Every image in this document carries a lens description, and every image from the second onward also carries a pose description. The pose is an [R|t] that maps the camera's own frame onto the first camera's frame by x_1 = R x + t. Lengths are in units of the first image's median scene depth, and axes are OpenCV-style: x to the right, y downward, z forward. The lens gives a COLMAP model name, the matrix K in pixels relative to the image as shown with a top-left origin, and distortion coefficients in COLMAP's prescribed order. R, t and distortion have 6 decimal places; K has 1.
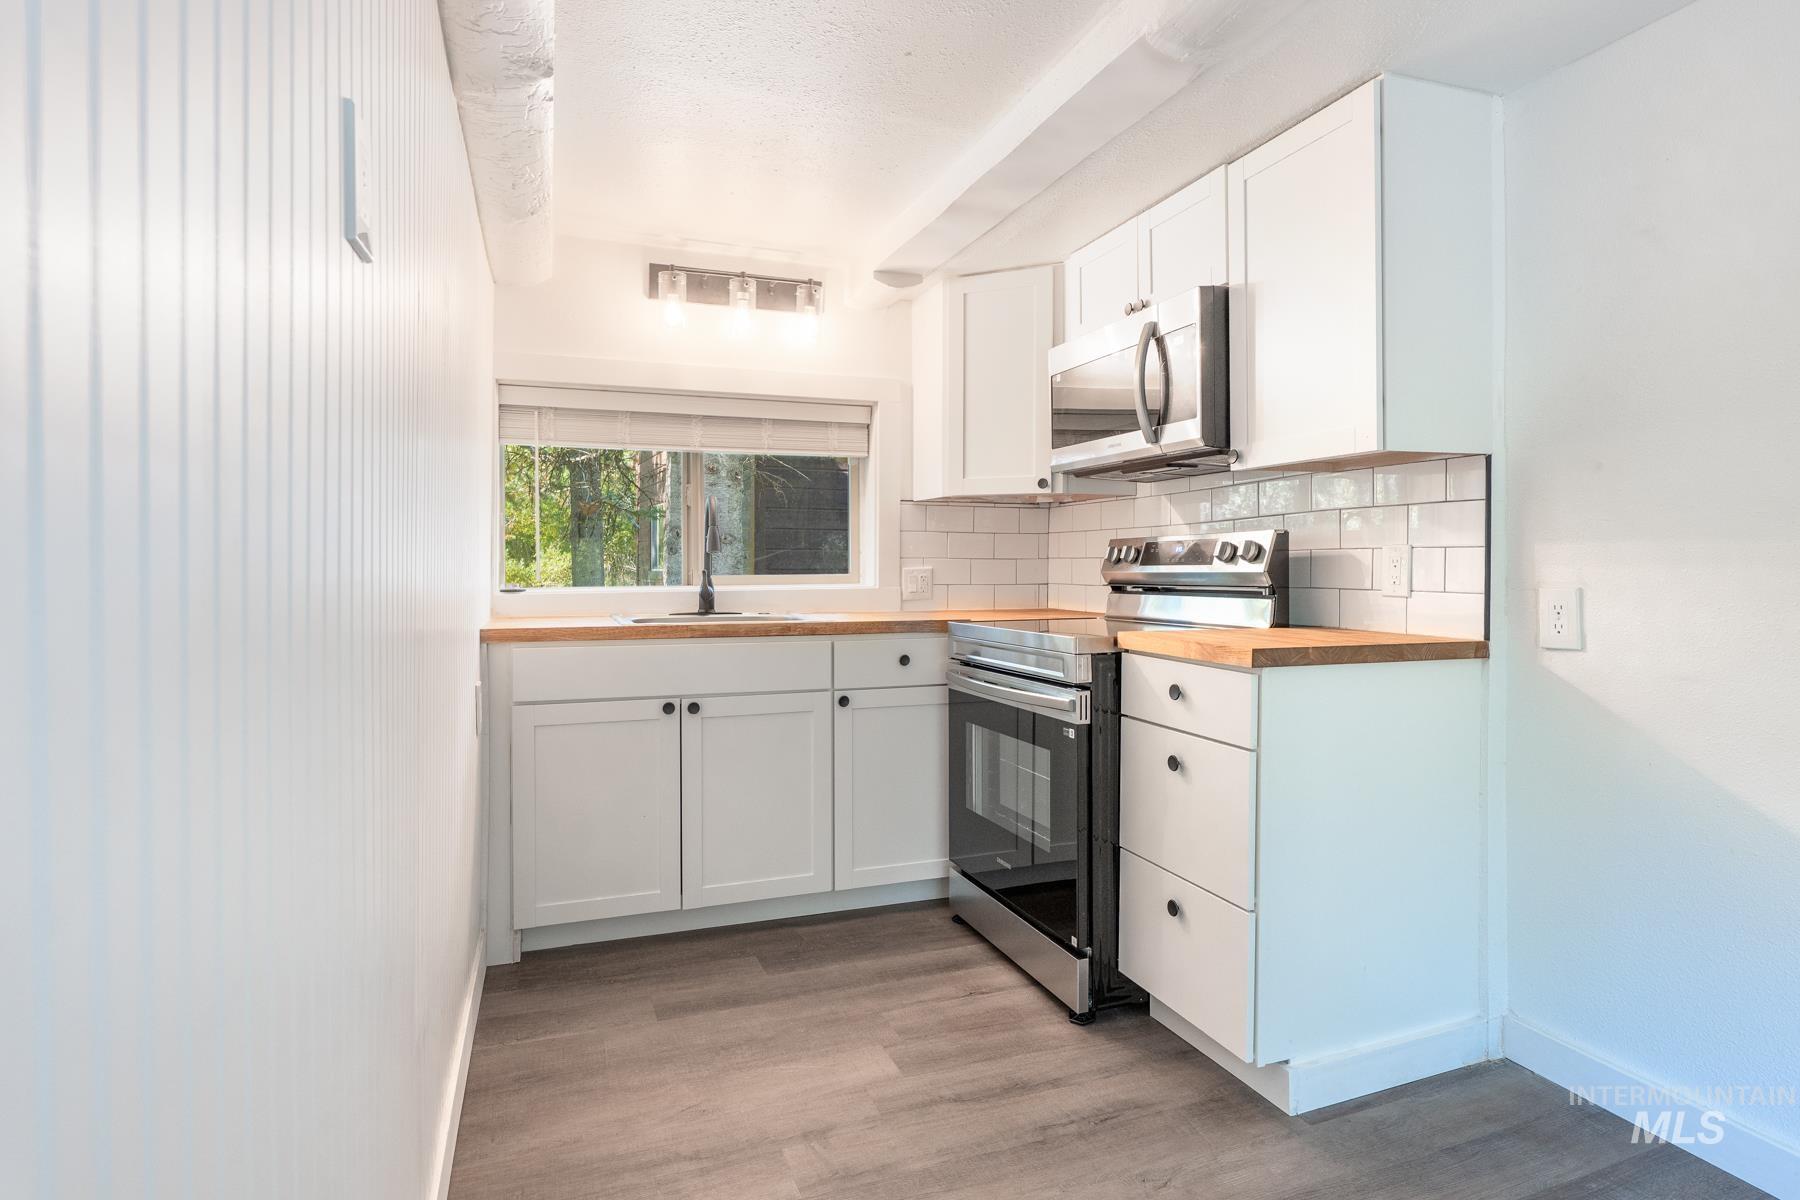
lens RADIAL K [[953.7, 0, 896.7], [0, 953.7, 579.8], [0, 0, 1]] dist [-0.000326, 0.000081]
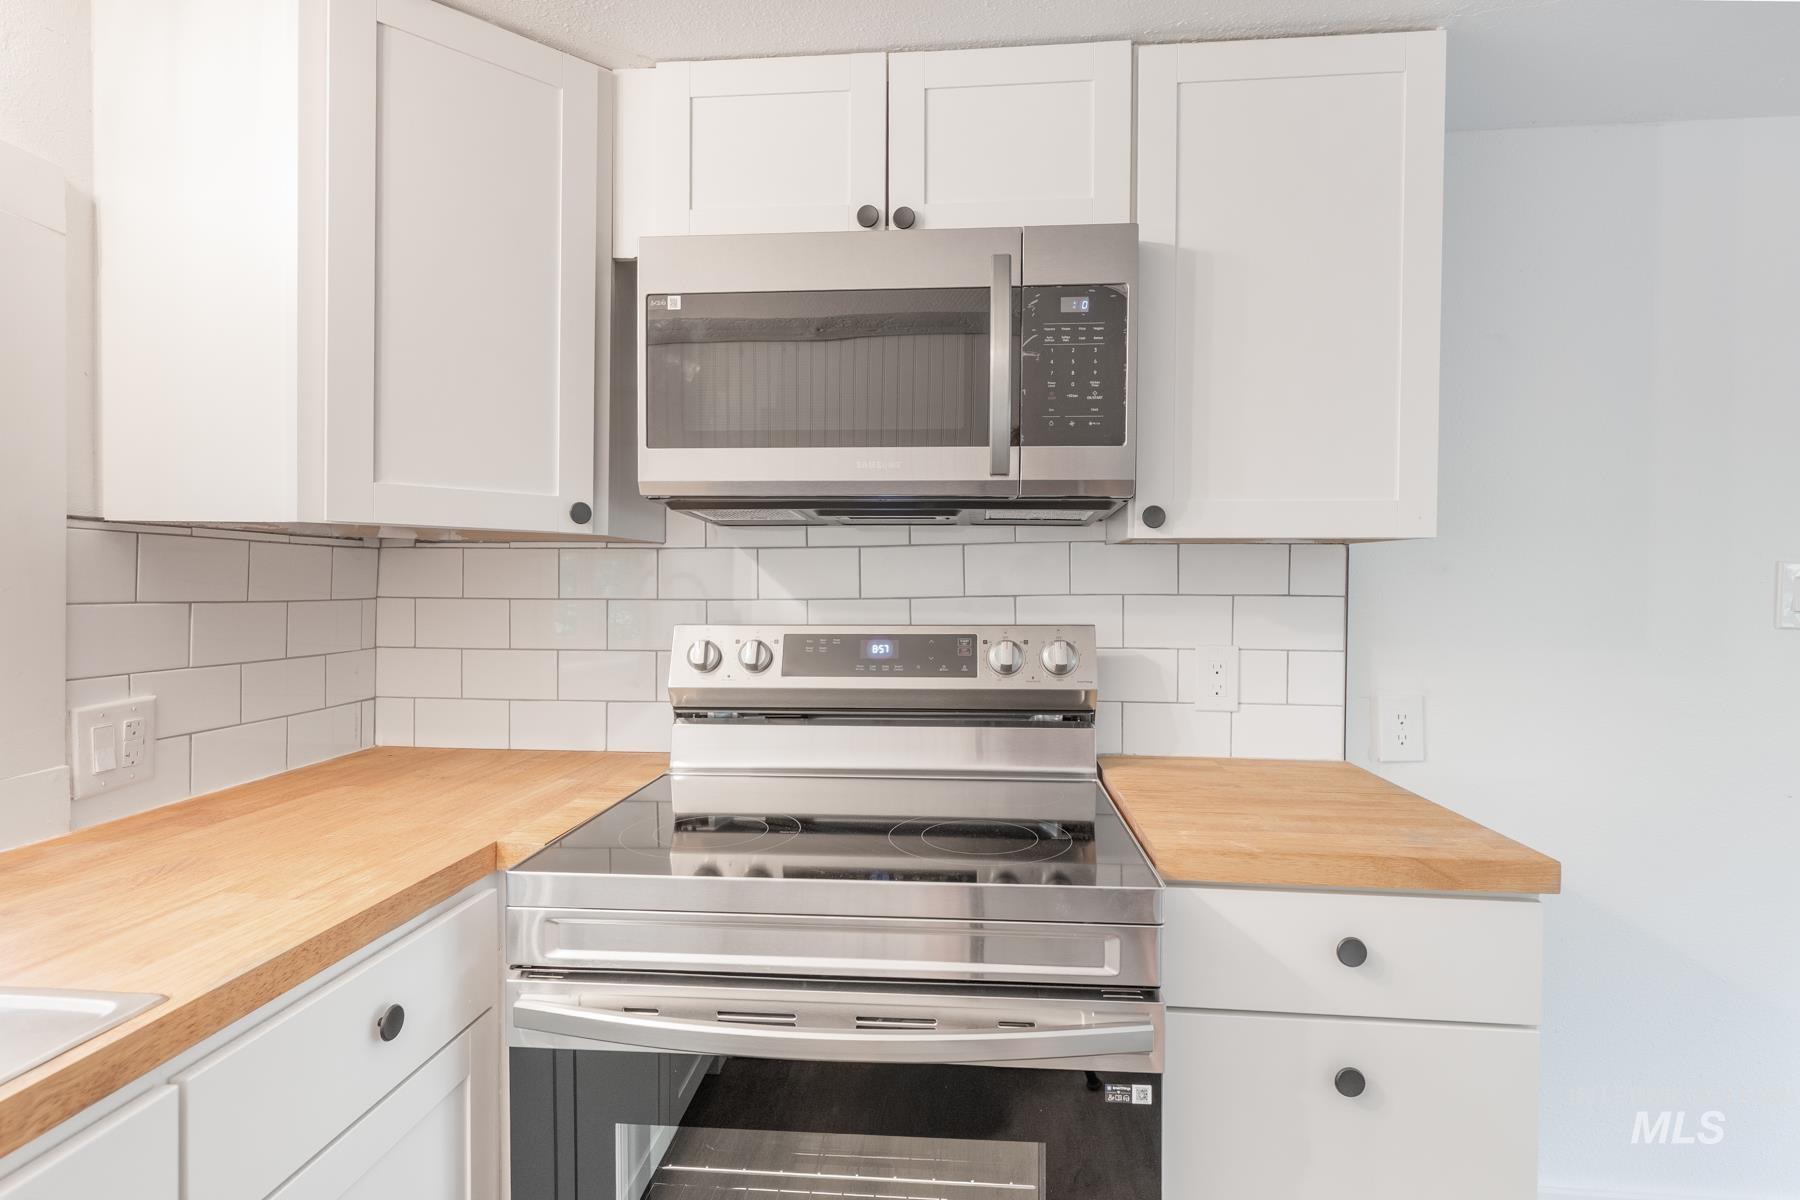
lens RADIAL K [[896.9, 0, 900.7], [0, 896.9, 598.5], [0, 0, 1]] dist [-0.000936, -0.000148]
pose [[0.426169, -0.010528, 0.904582, -0.201414], [0.009472, 0.999929, 0.007175, -0.065304], [-0.904594, 0.005511, 0.426239, 0.722278]]
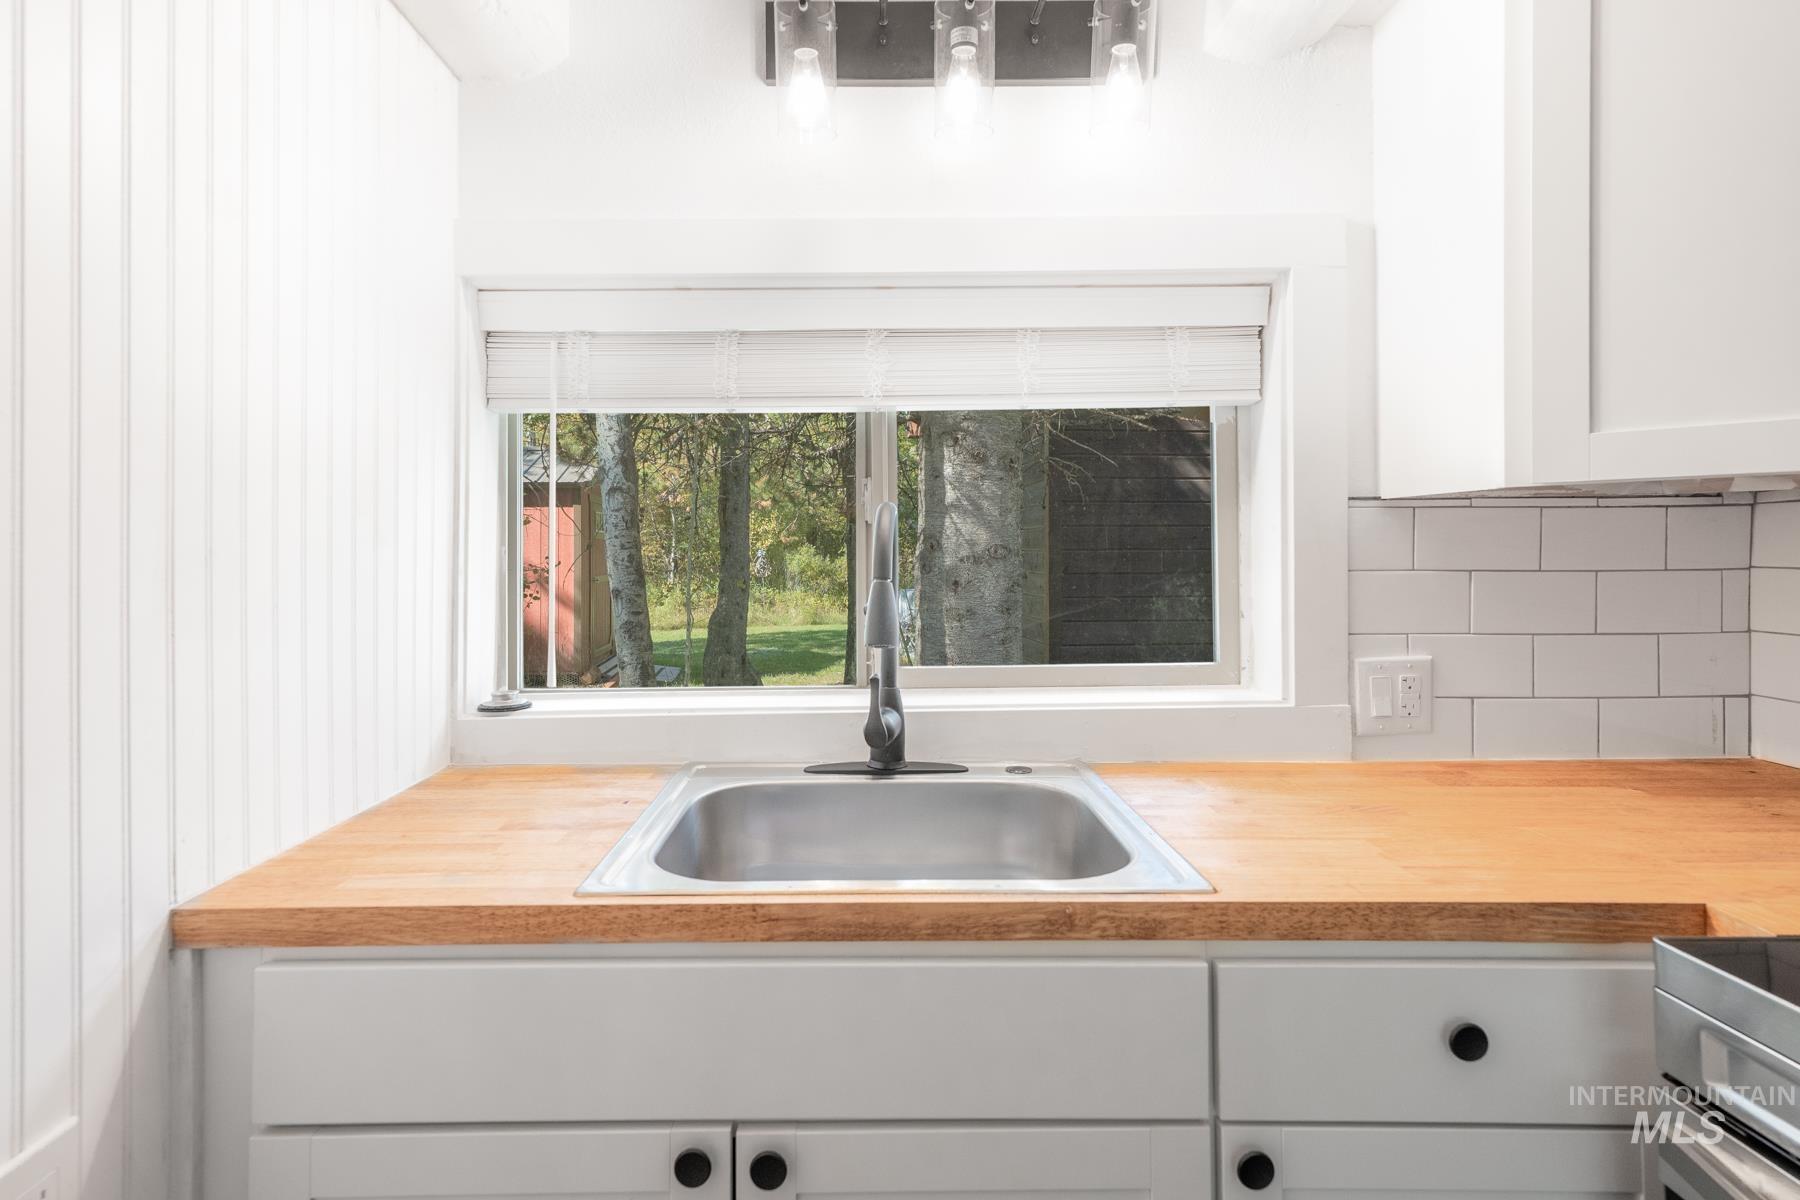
lens RADIAL K [[909.9, 0, 870.5], [0, 909.9, 547.3], [0, 0, 1]] dist [0.019470, -0.000257]
pose [[0.938693, -0.008431, -0.344650, -0.067997], [0.000849, 0.999754, -0.022144, -0.065371], [0.344752, 0.020494, 0.938470, 0.677631]]
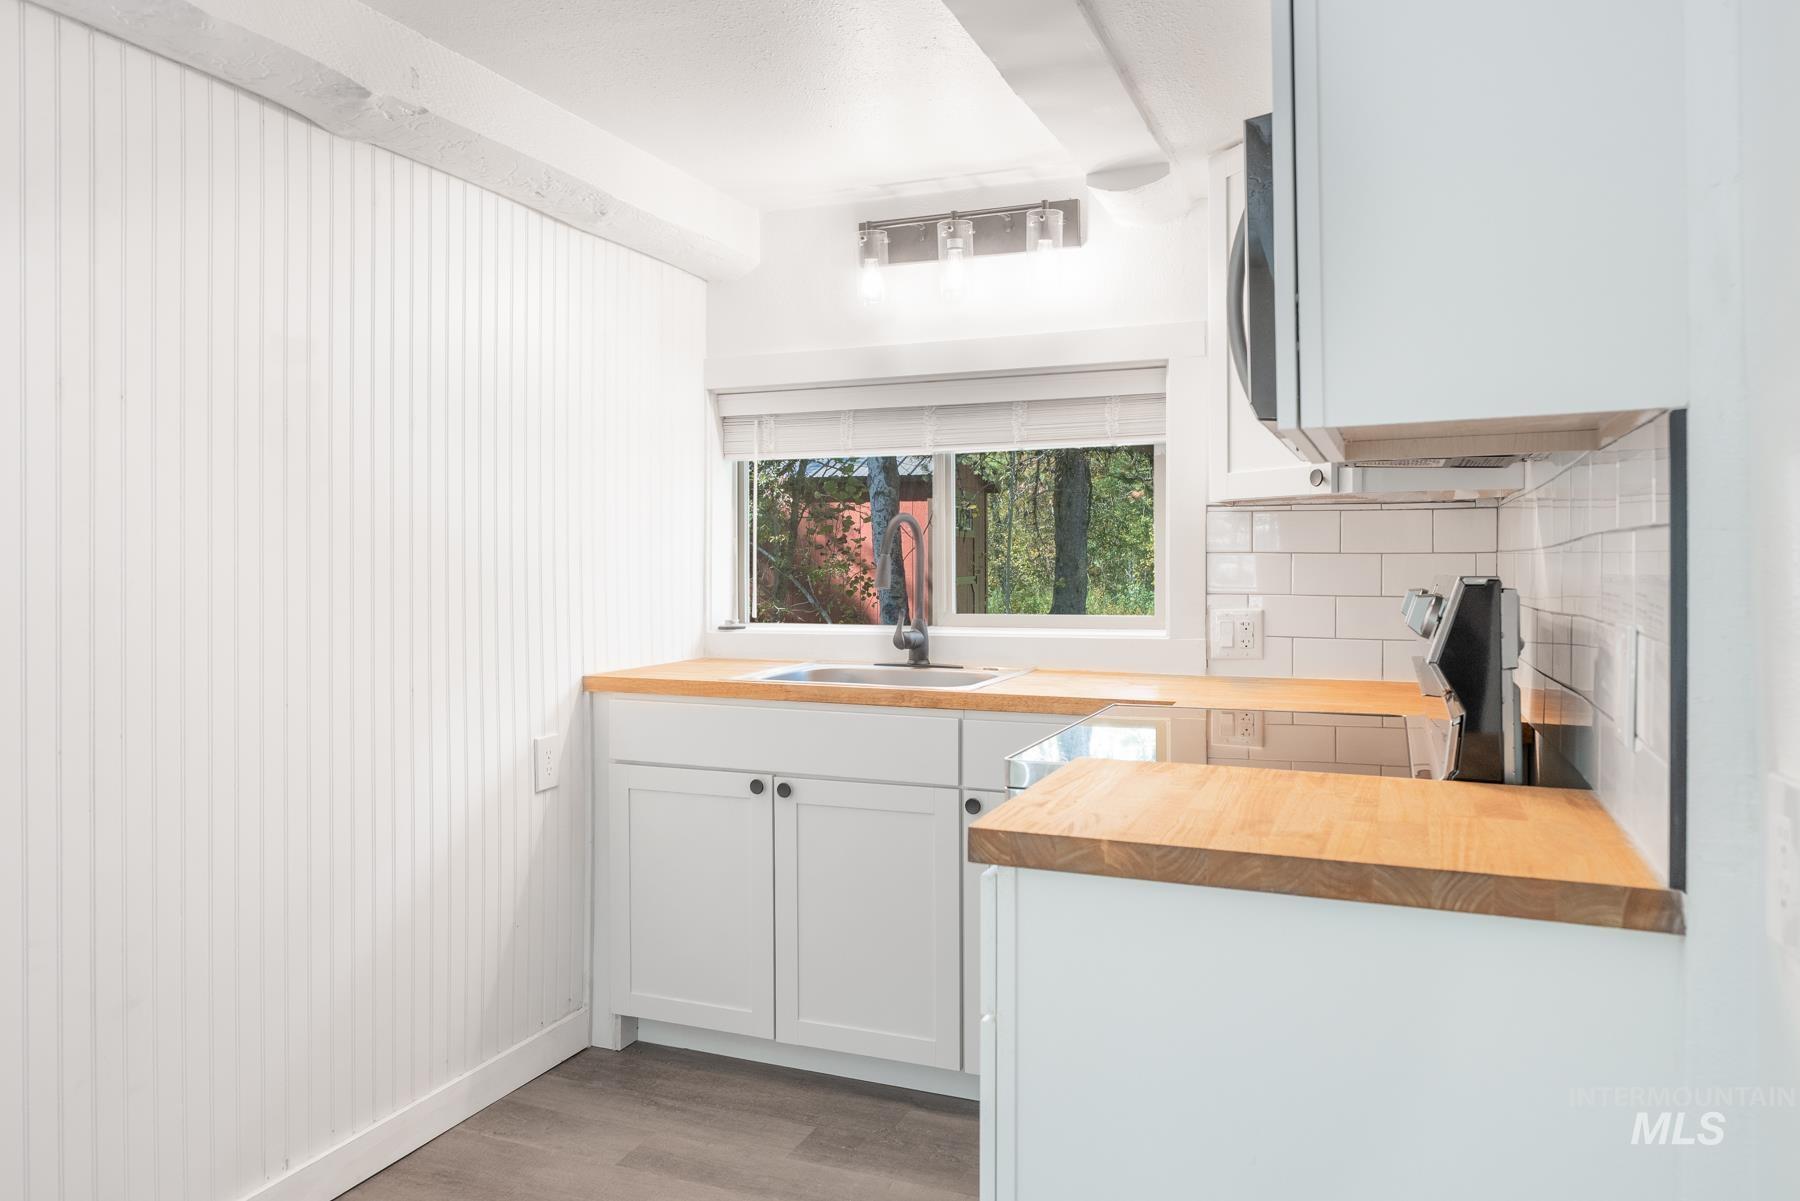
lens RADIAL K [[1223.2, 0, 897.8], [0, 1223.2, 573.2], [0, 0, 1]] dist [-0.002934, -0.000192]
pose [[0.737065, 0.006547, -0.675790, 0.511949], [-0.008601, 0.999963, 0.000307, -0.044038], [0.675767, 0.005586, 0.737094, 0.298519]]
